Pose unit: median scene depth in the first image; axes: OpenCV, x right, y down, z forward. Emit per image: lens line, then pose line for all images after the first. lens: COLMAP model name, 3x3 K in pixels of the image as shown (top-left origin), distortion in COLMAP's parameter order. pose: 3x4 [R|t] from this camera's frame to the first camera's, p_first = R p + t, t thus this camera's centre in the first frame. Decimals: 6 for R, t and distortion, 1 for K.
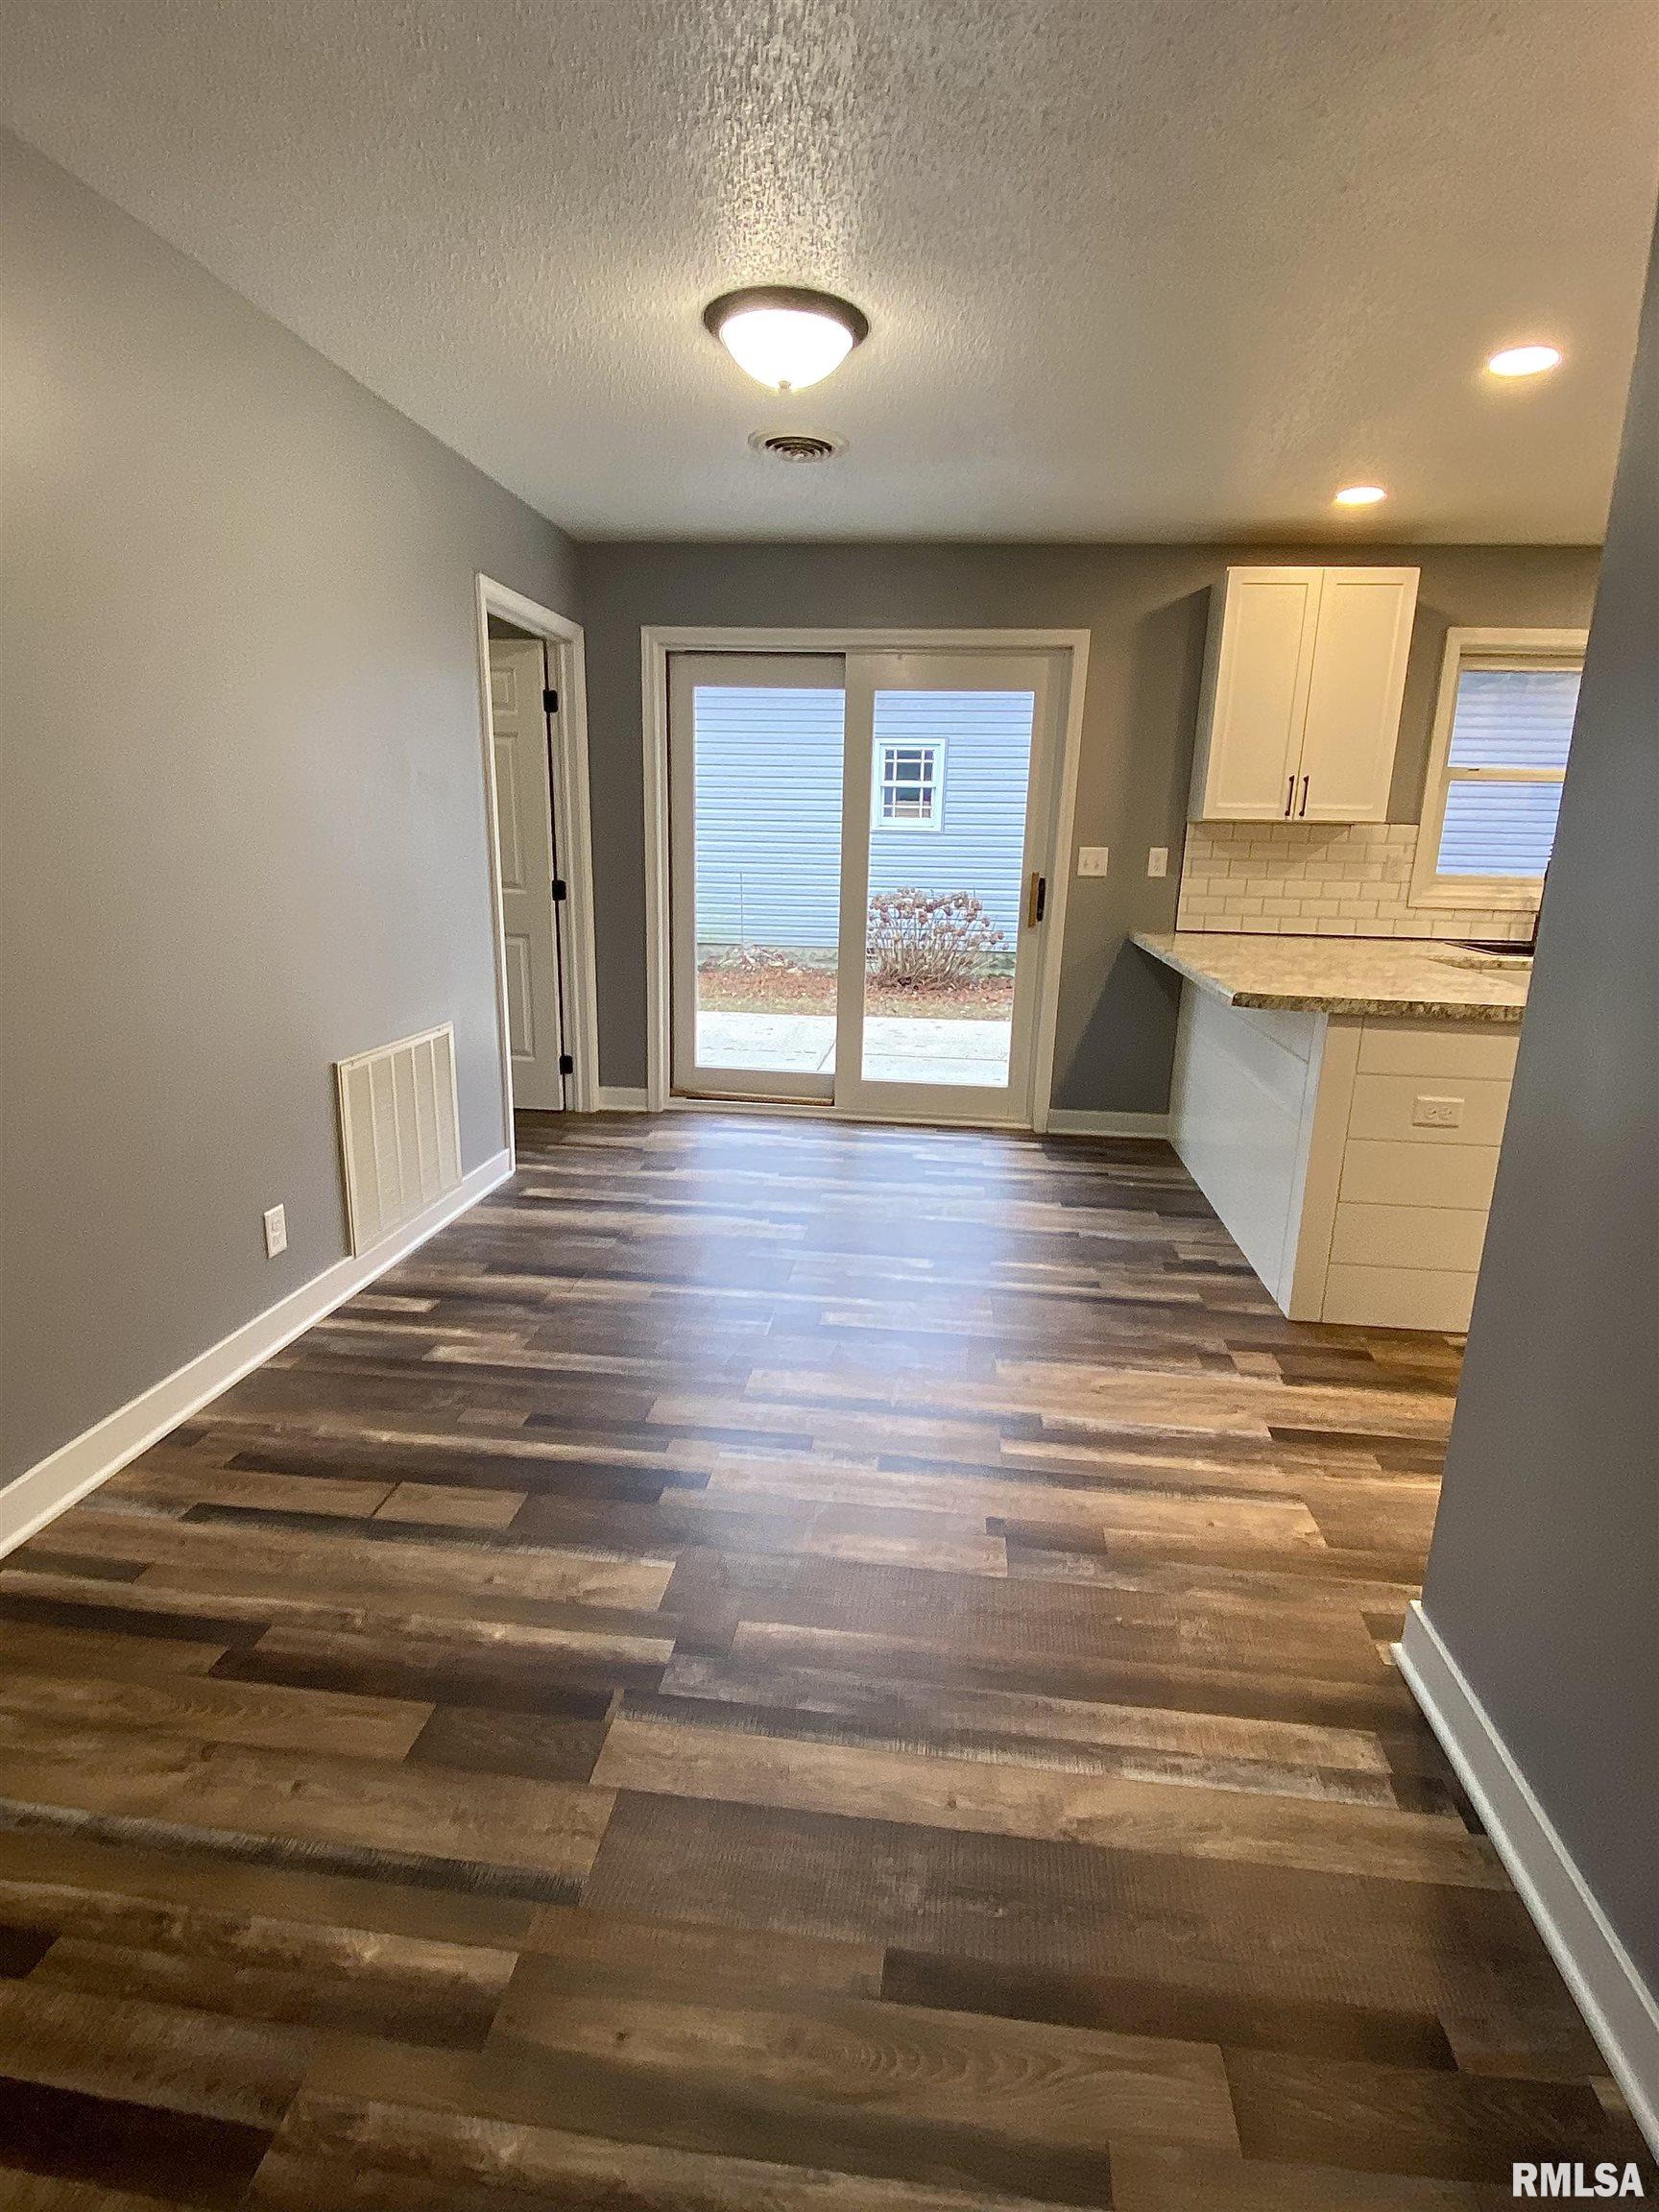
lens RADIAL K [[1097.0, 0, 829.5], [0, 1097.0, 1106.0], [0, 0, 1]] dist [0.029174, -0.031048]
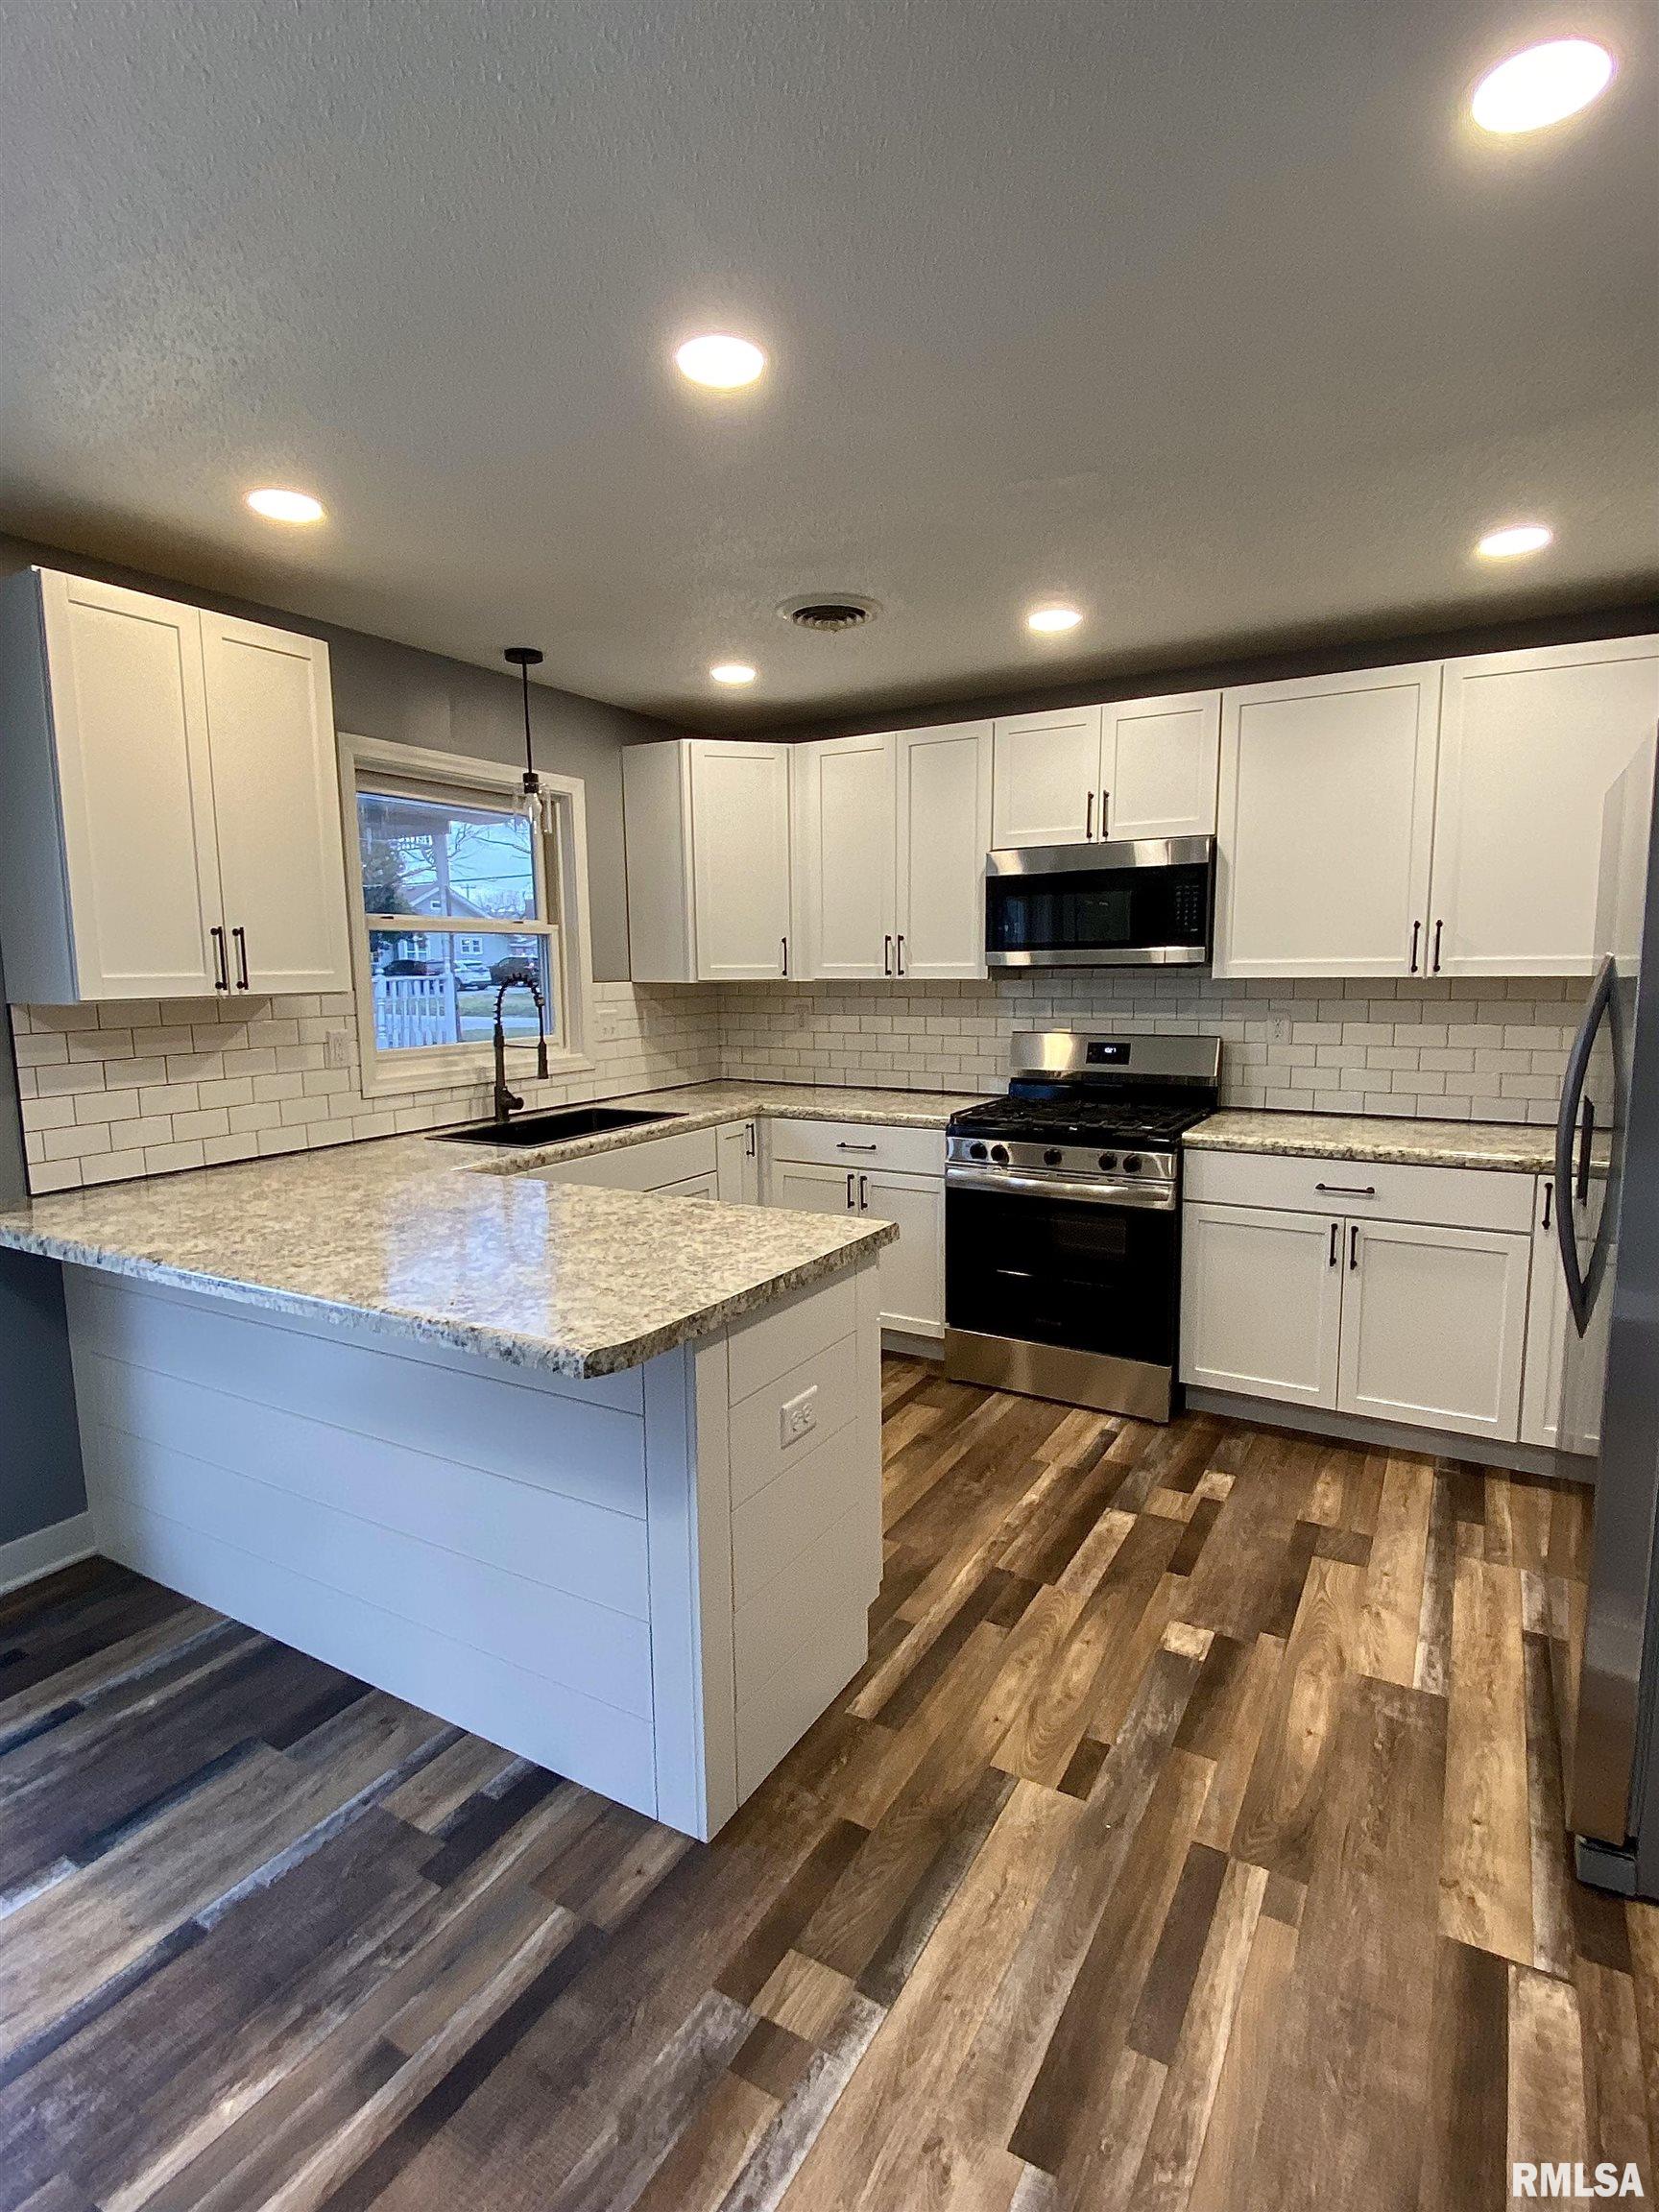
lens RADIAL K [[1106.7, 0, 829.5], [0, 1106.7, 1106.0], [0, 0, 1]] dist [0.042074, -0.035729]
pose [[0.396975, -0.147700, 0.905867, -0.031431], [0.247860, 0.967549, 0.049139, -0.153915], [-0.883729, 0.205022, 0.420702, 0.471495]]
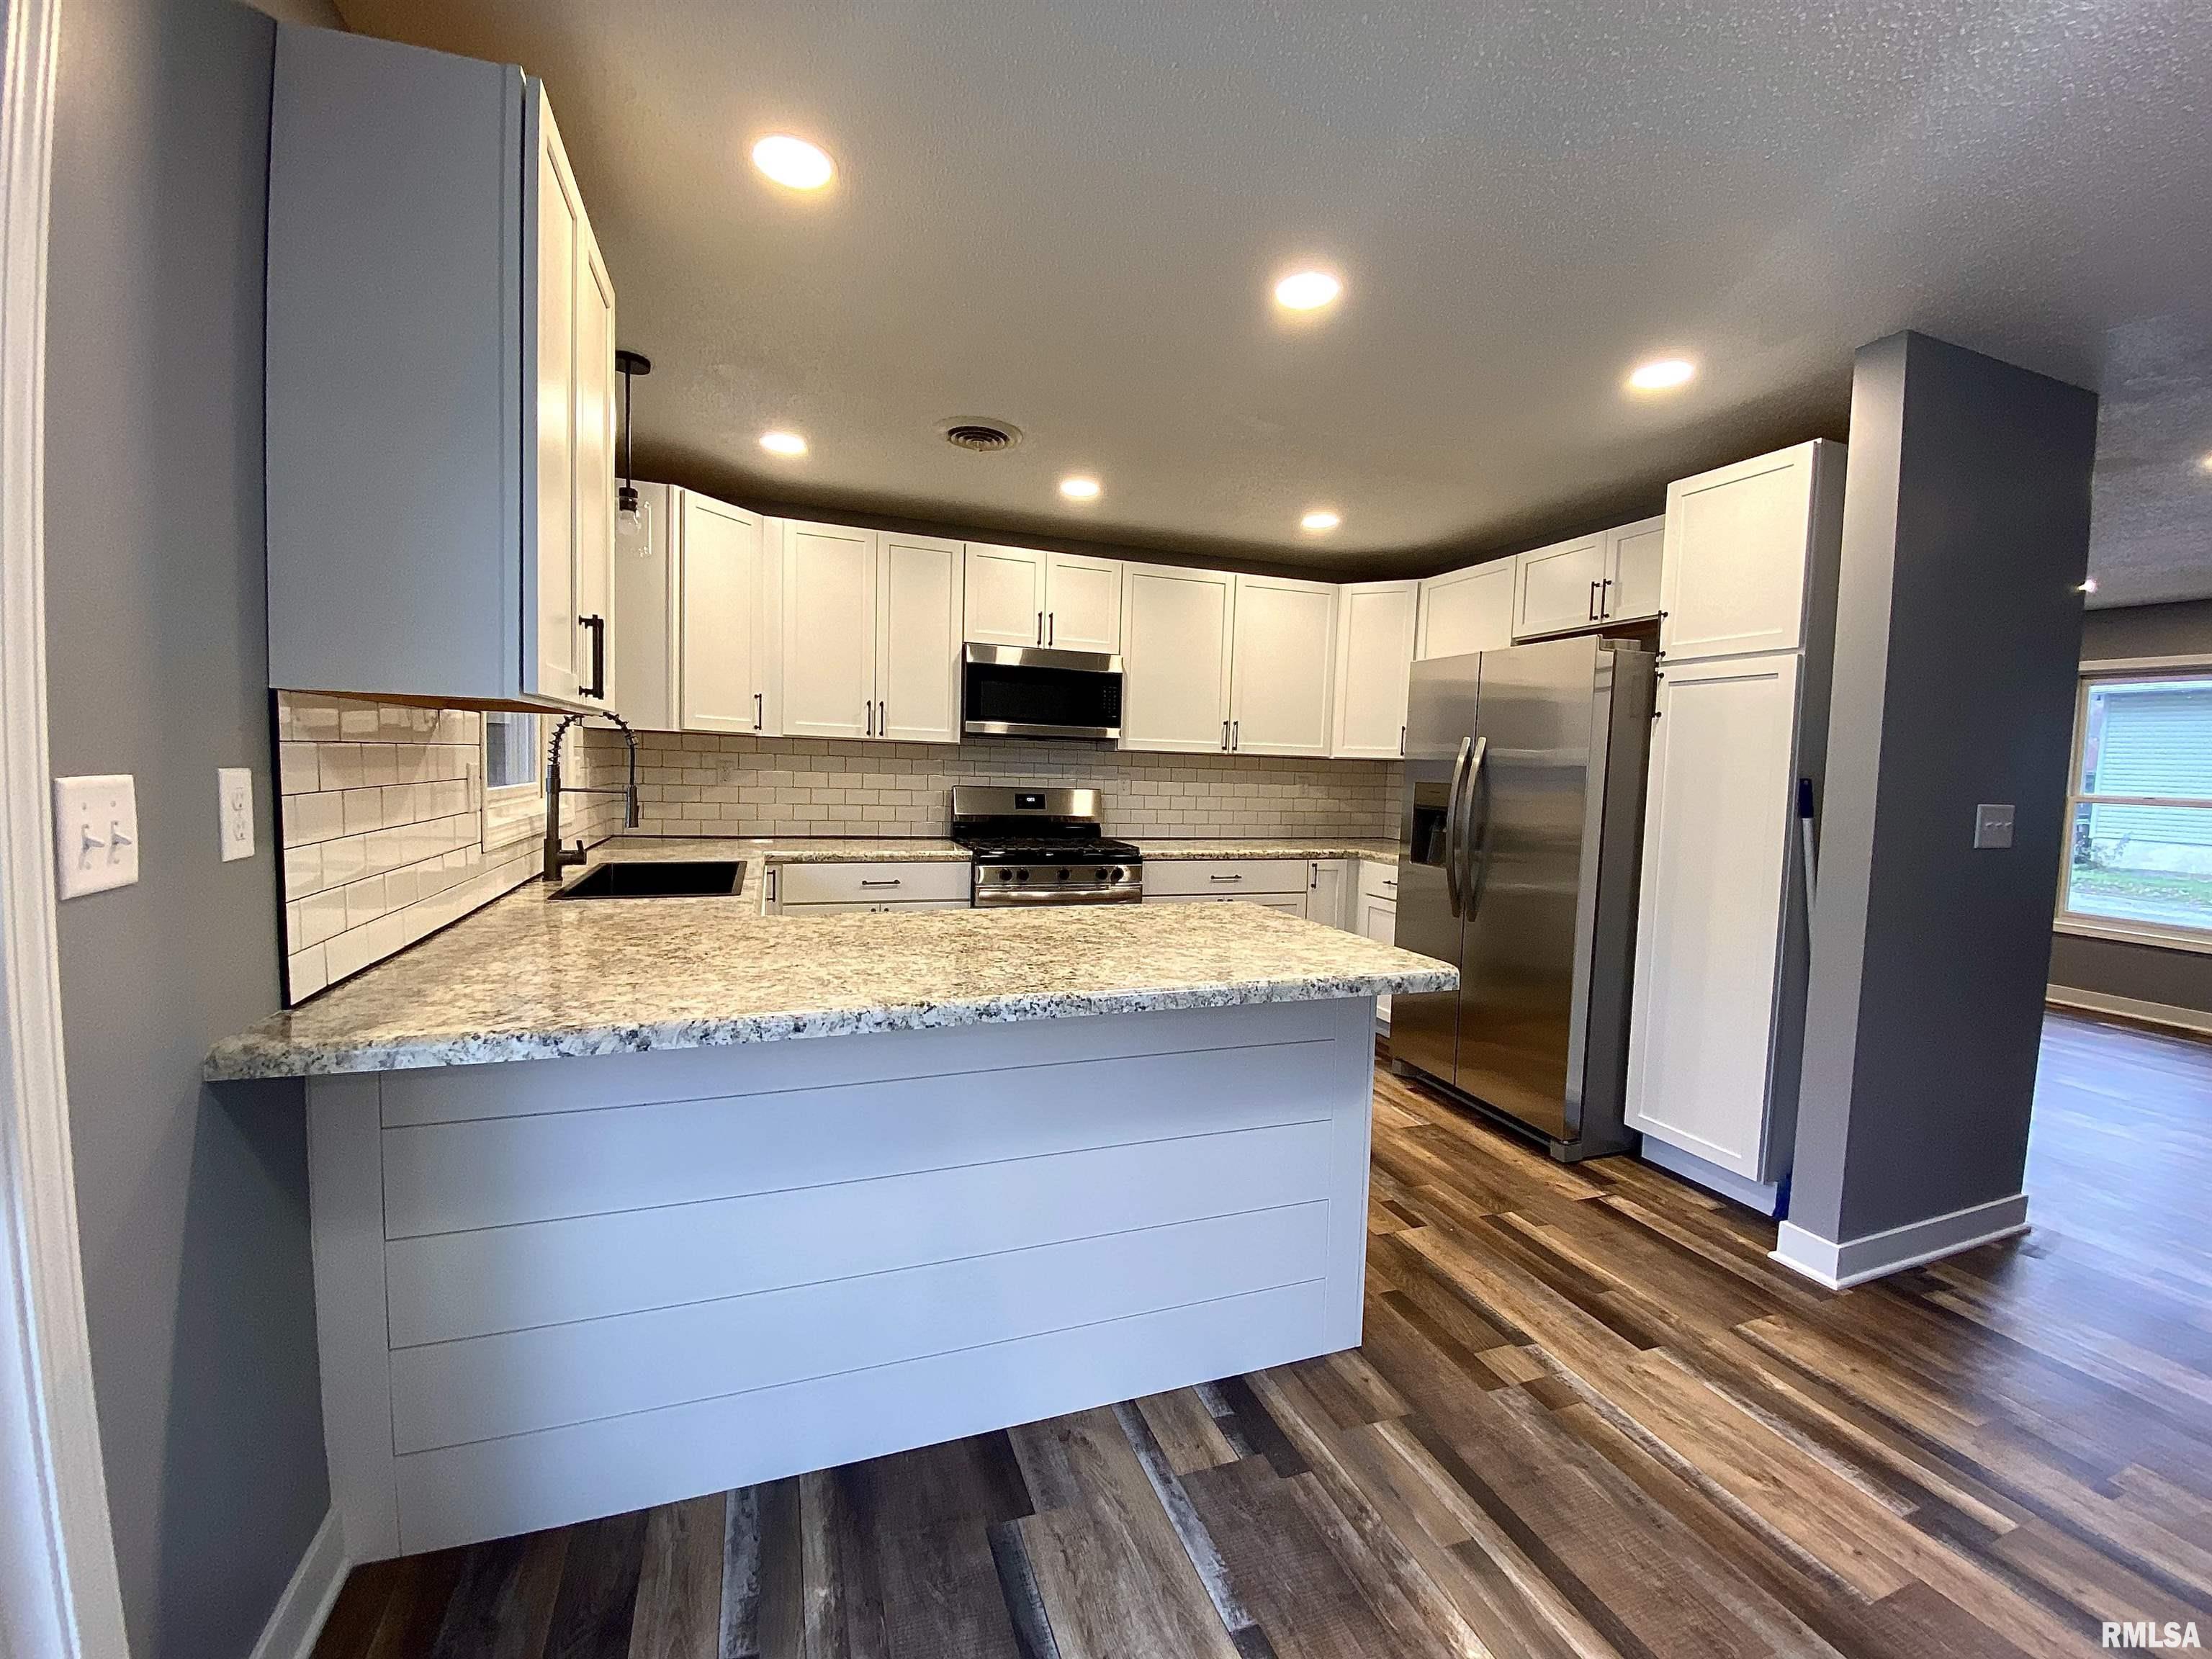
lens RADIAL K [[890.6, 0, 1100.5], [0, 890.6, 823.1], [0, 0, 1]] dist [0.019060, -0.022775]
pose [[-0.447921, -0.095066, 0.889005, -0.032504], [0.179885, 0.964415, 0.193764, -0.257579], [-0.875790, 0.246709, -0.414881, 1.036156]]
